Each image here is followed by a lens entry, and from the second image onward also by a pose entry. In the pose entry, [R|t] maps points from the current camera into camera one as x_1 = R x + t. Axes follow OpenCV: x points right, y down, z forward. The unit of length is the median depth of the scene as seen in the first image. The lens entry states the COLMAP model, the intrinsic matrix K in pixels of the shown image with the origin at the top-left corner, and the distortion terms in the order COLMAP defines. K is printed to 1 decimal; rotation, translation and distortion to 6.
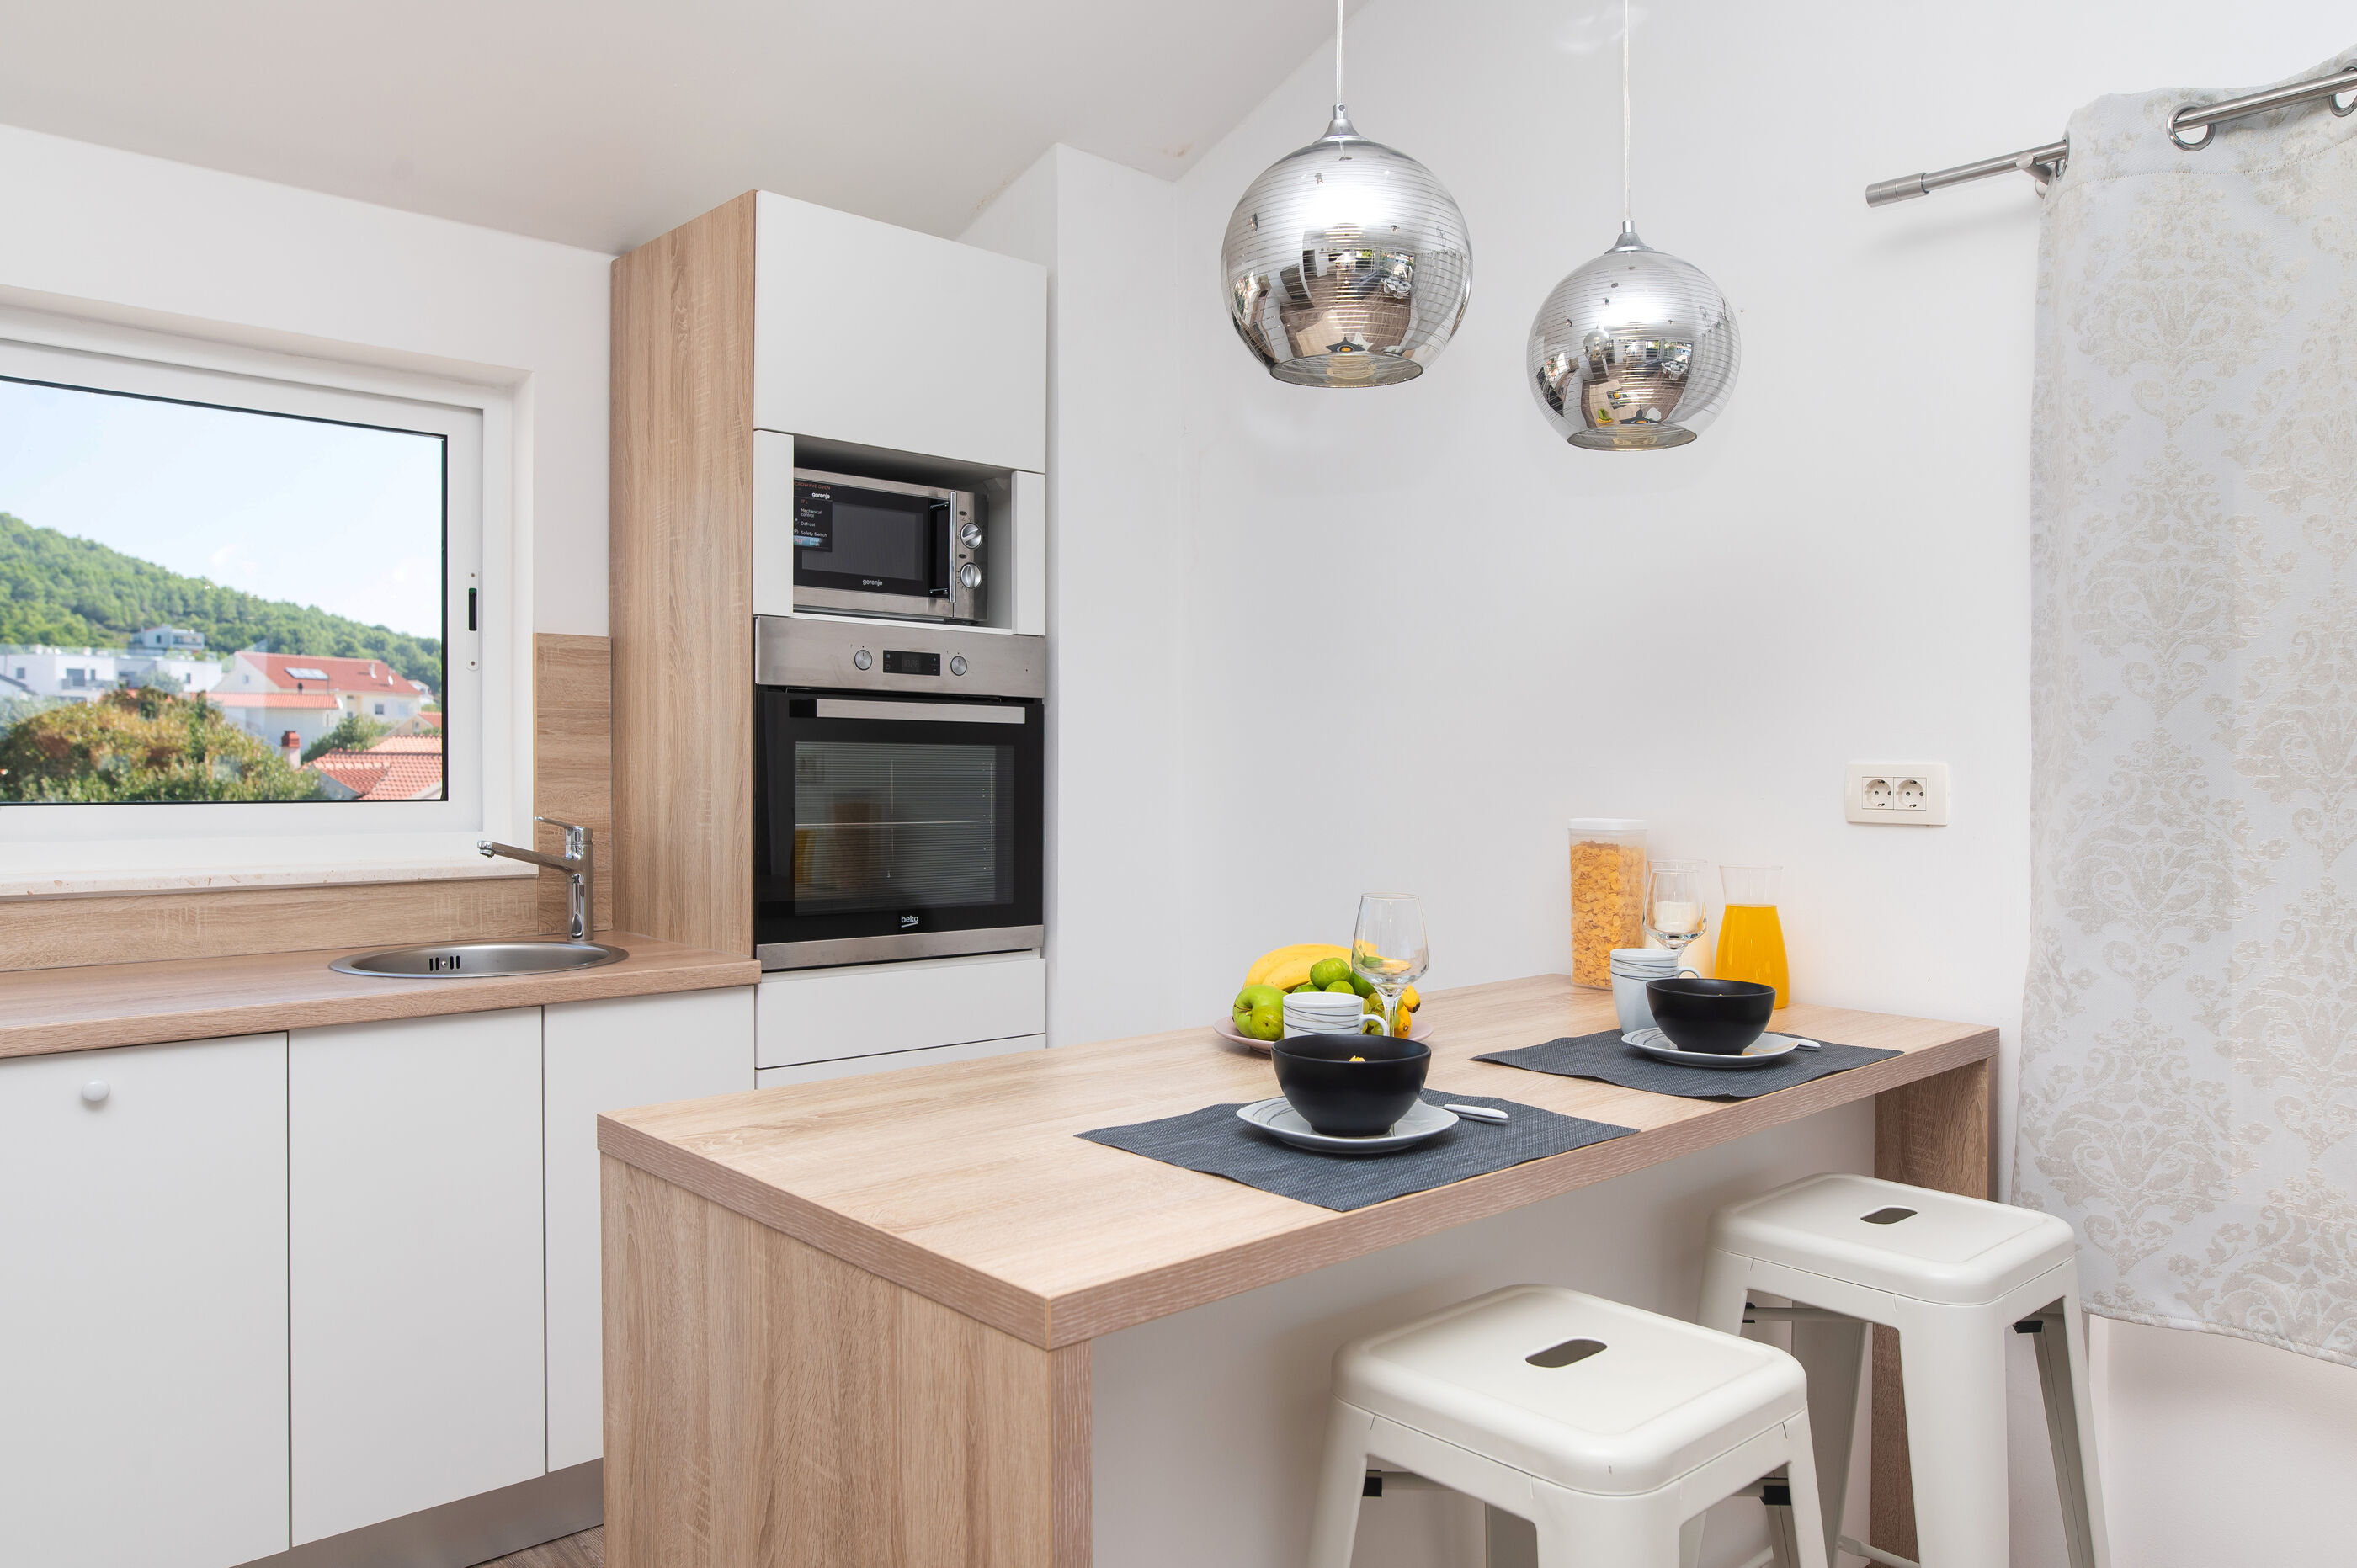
lens RADIAL K [[1593.8, 0, 1178.5], [0, 1593.8, 784.0], [0, 0, 1]] dist [-0.041413, 0.033515]
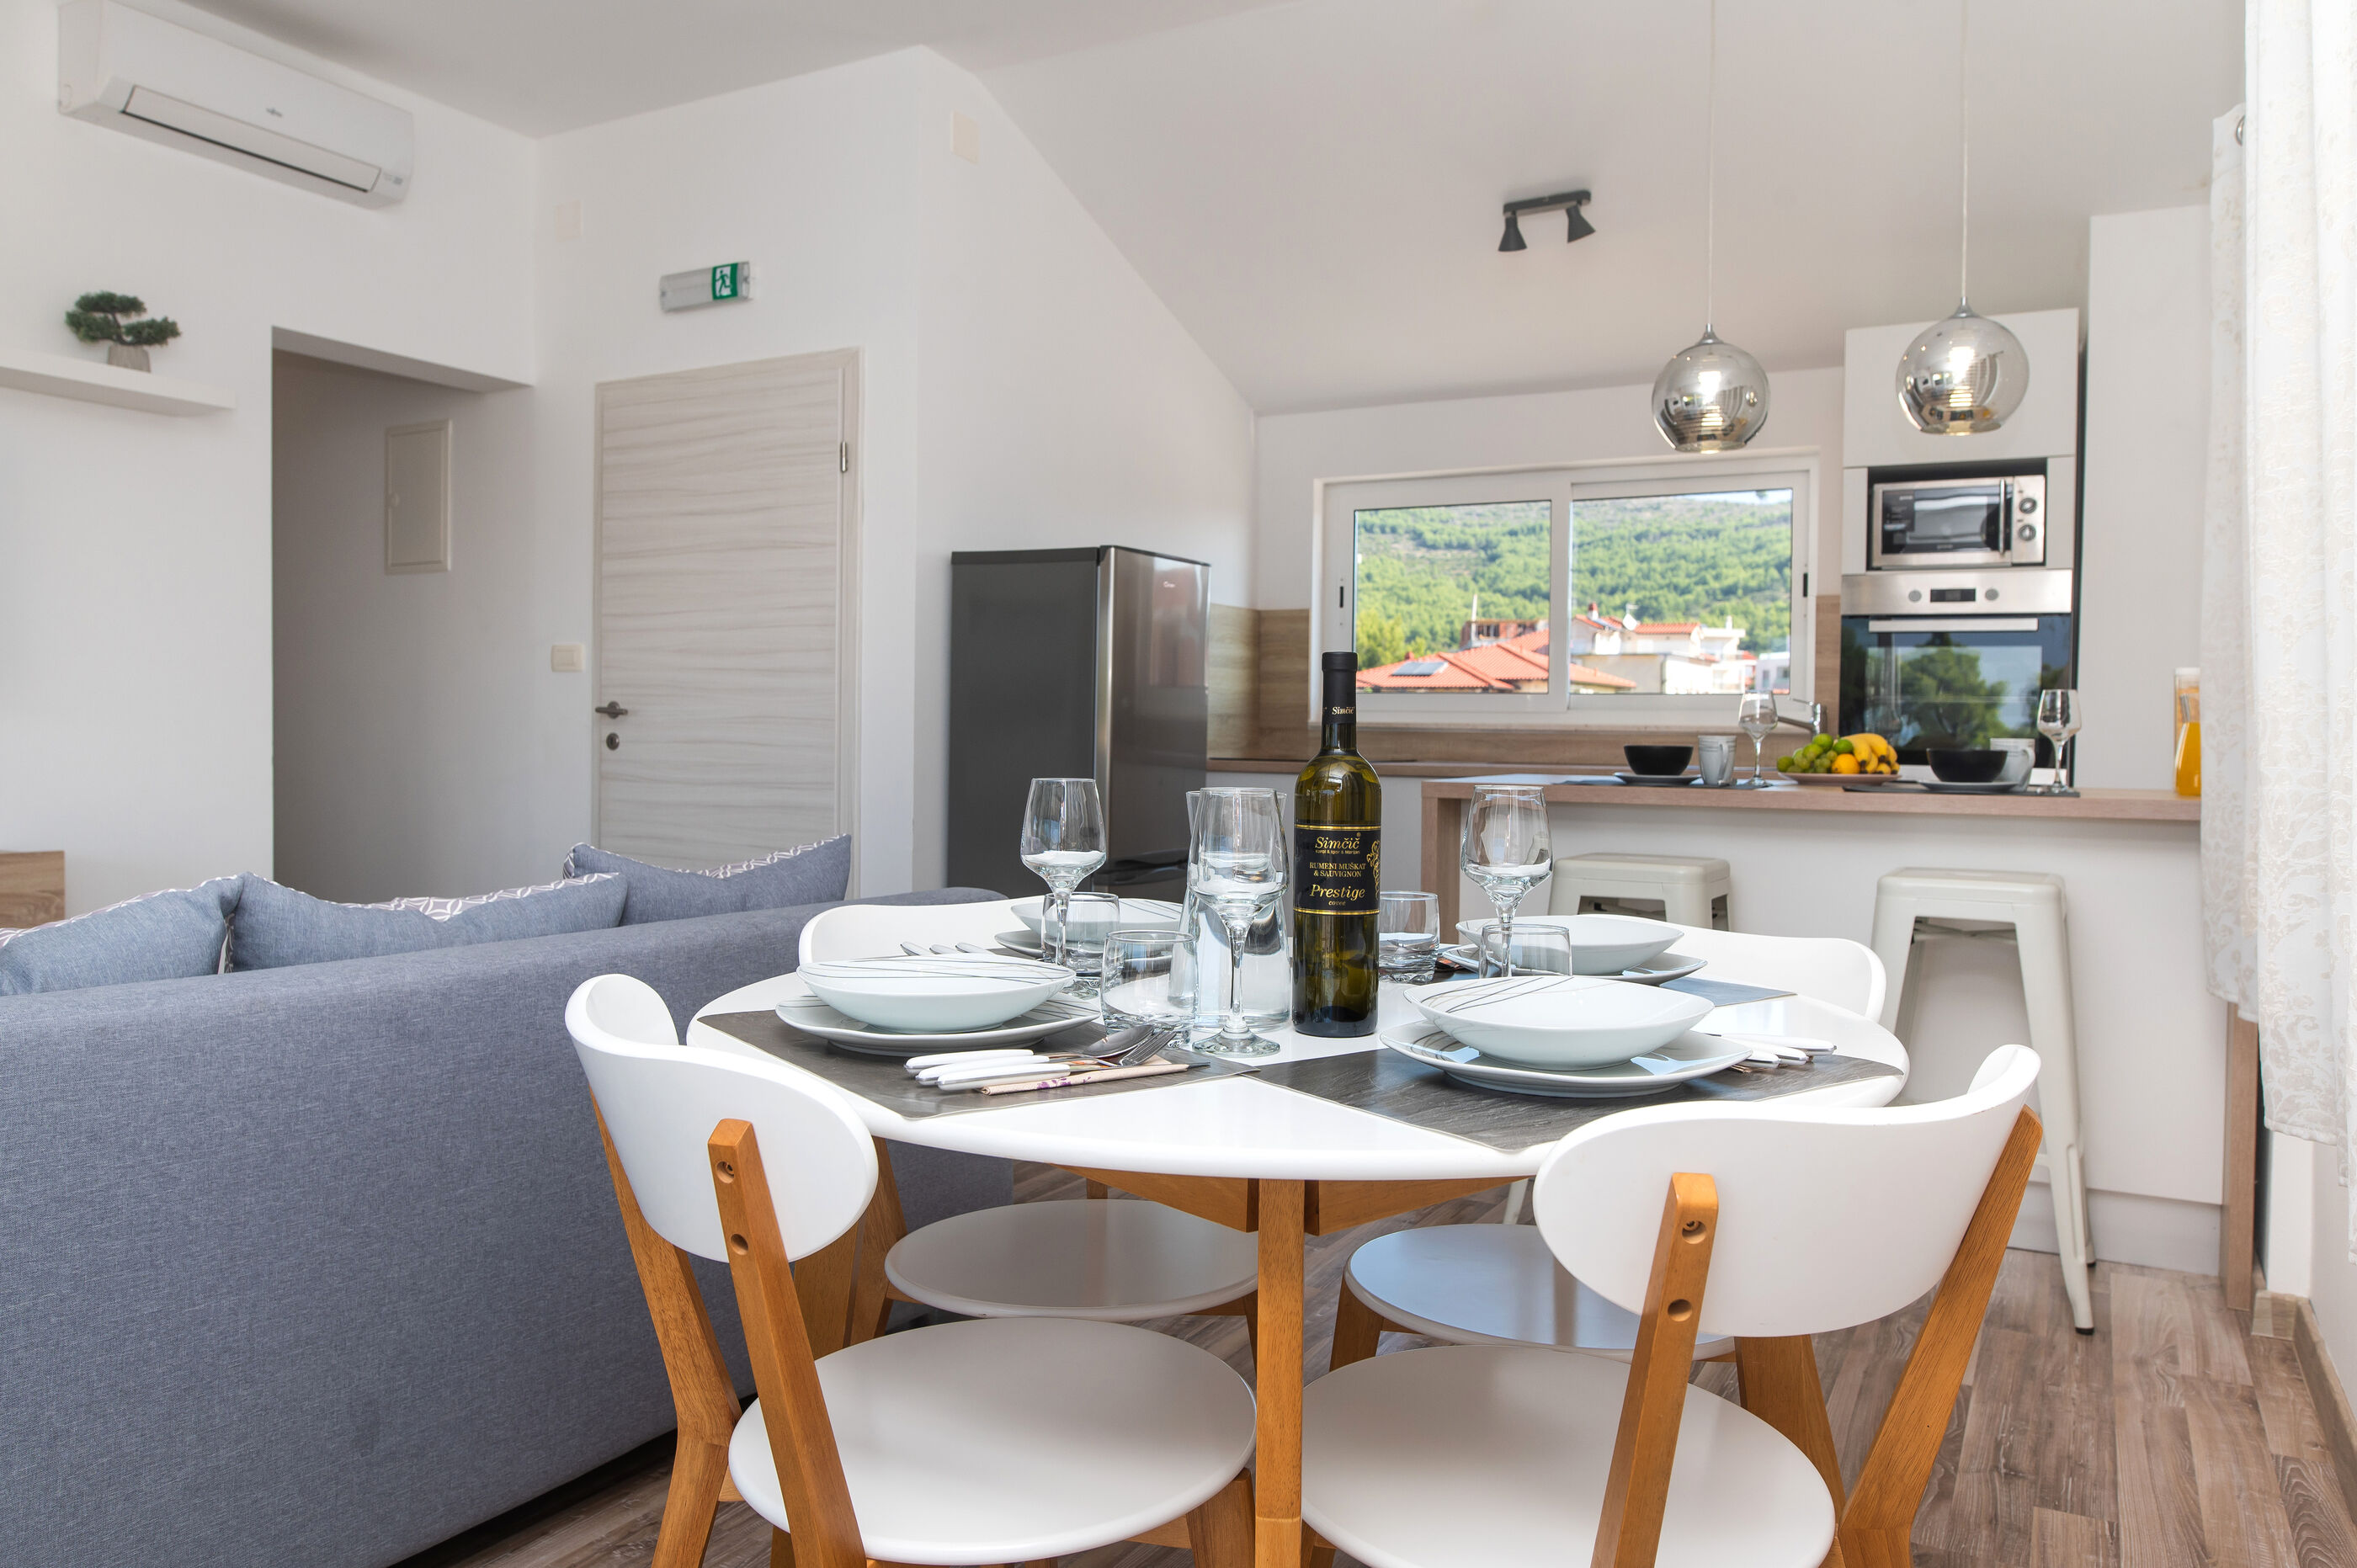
lens RADIAL K [[1644.6, 0, 1194.6], [0, 1644.6, 808.8], [0, 0, 1]] dist [-0.040251, 0.037756]
pose [[0.306823, 0.041788, -0.950849, 1.580359], [-0.029657, 0.998970, 0.034333, 0.141116], [0.951304, 0.017665, 0.307747, -0.294308]]
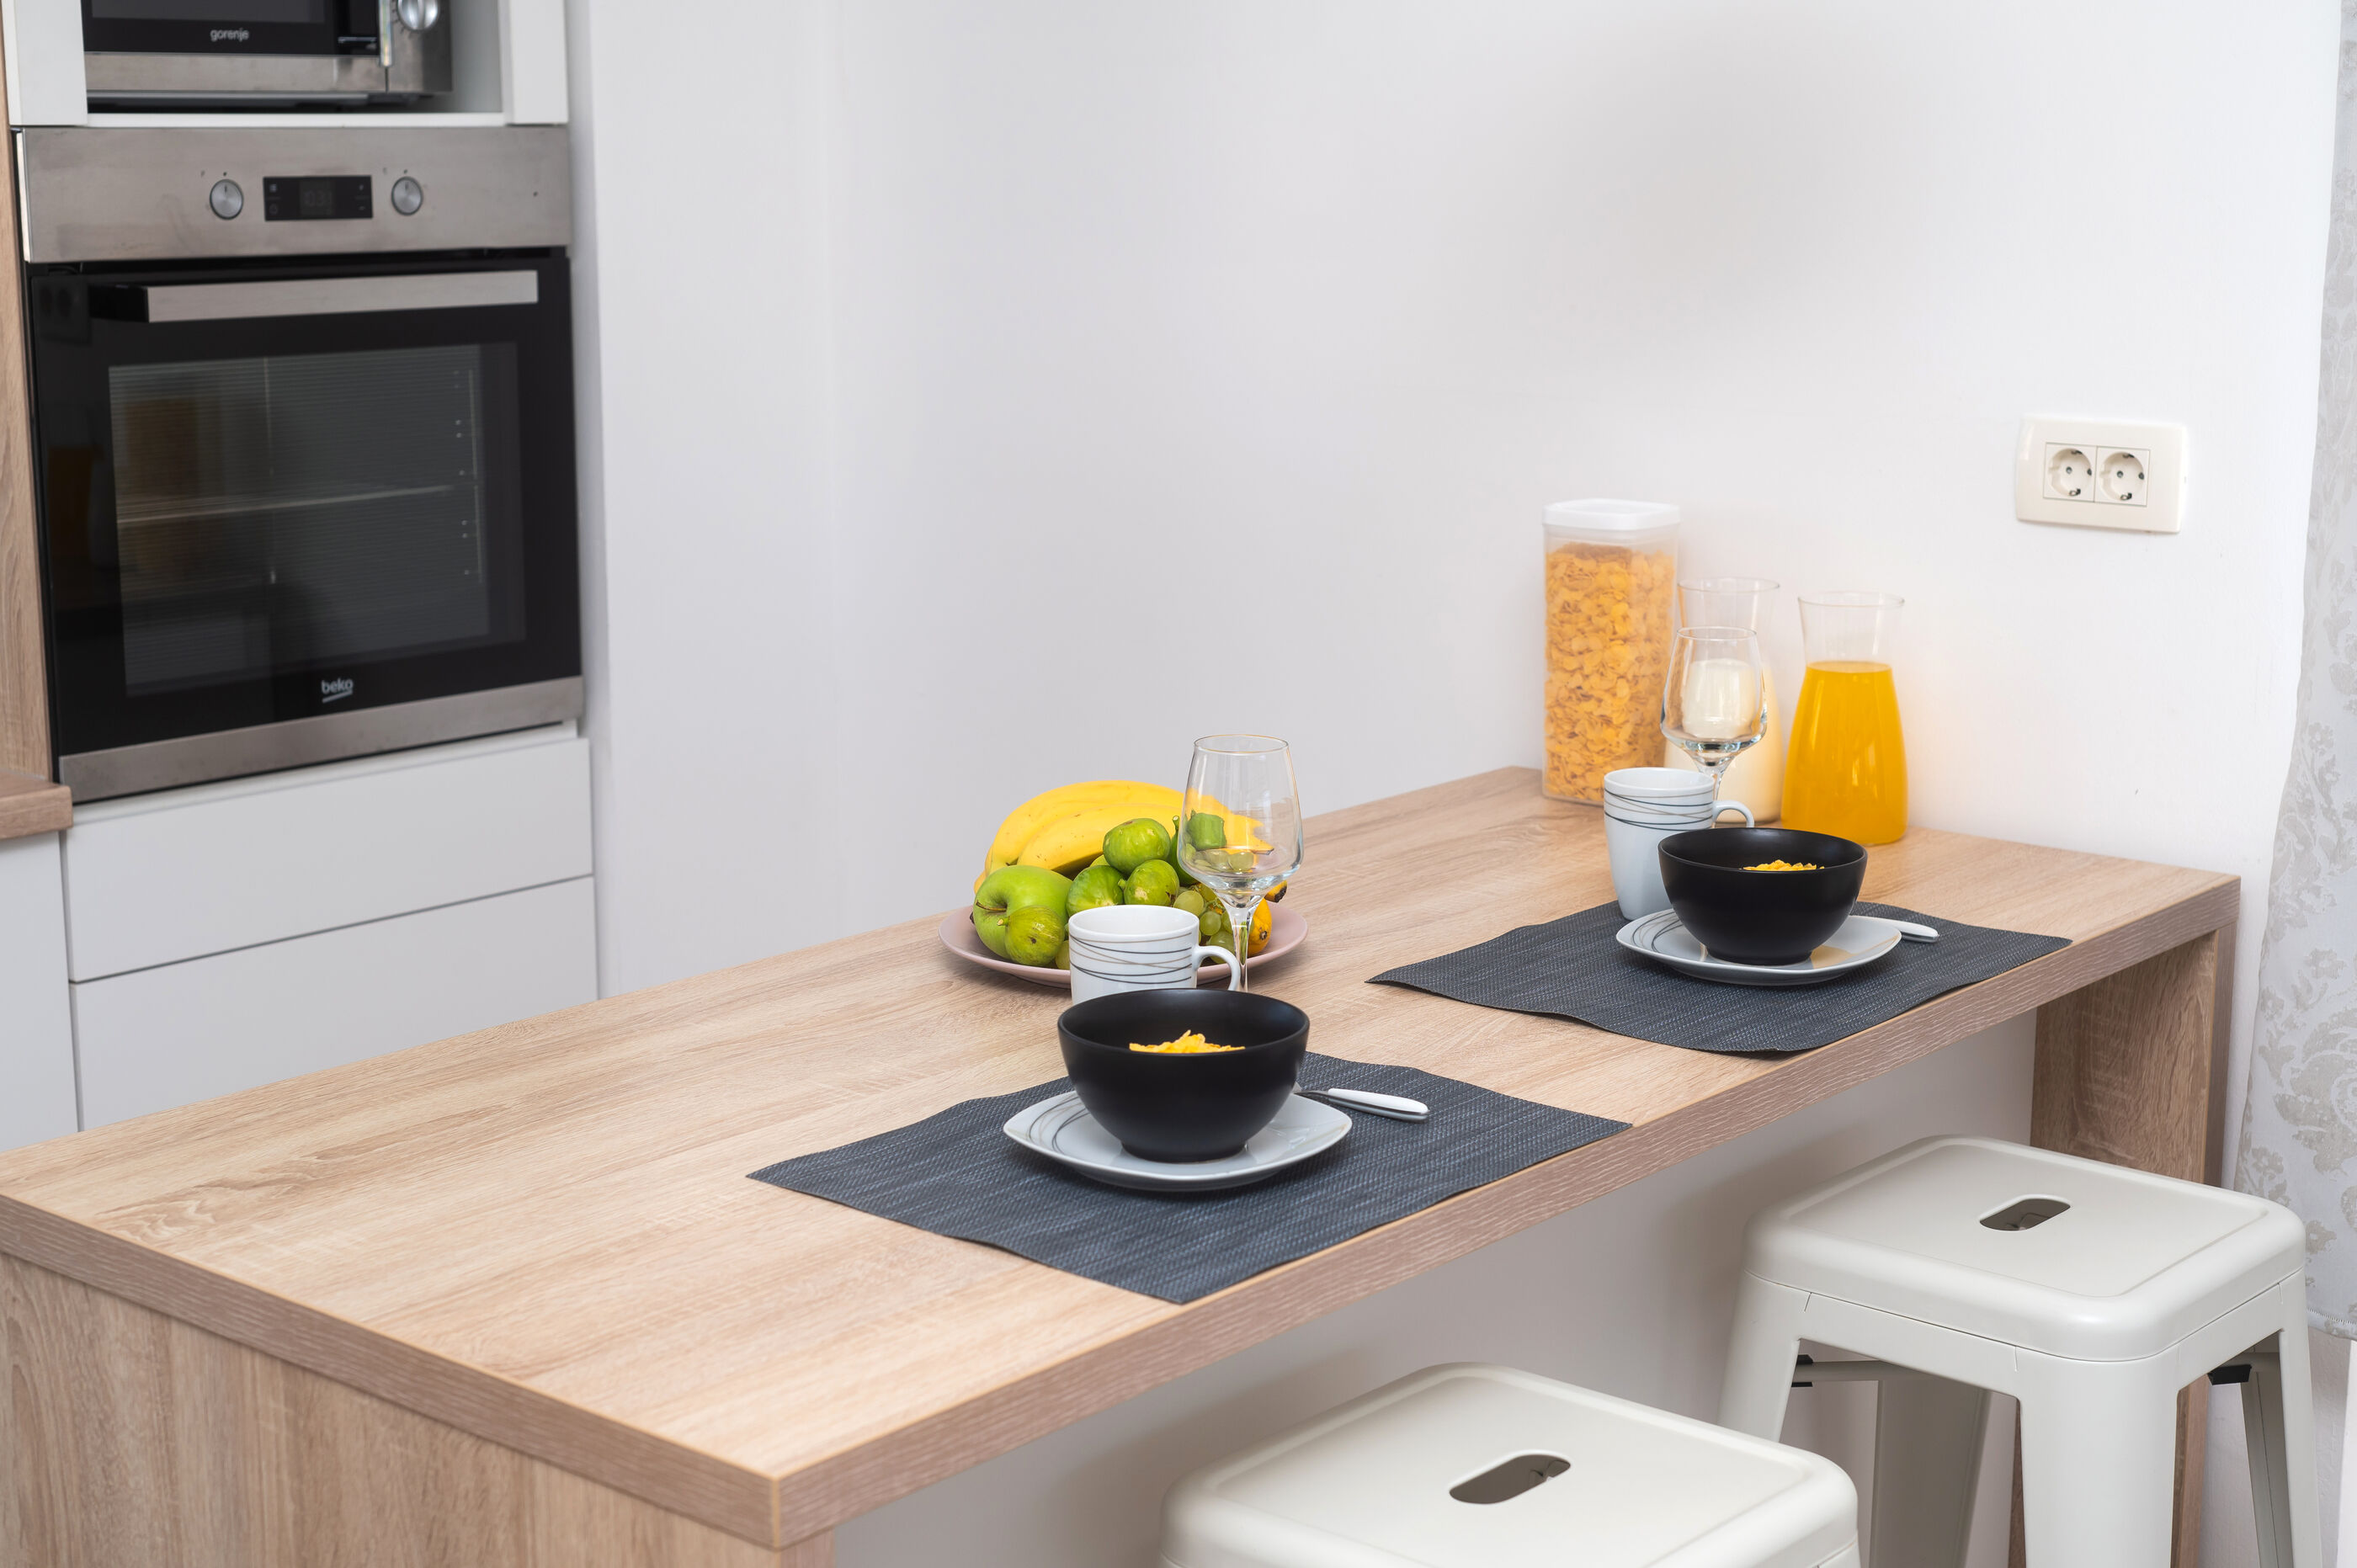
lens RADIAL K [[3391.1, 0, 1172.3], [0, 3391.1, 785.0], [0, 0, 1]] dist [0.031591, 0.009053]
pose [[0.992401, -0.029287, 0.119506, -0.039174], [0.006364, 0.982177, 0.187853, -0.129214], [-0.122877, -0.185665, 0.974900, -0.213323]]
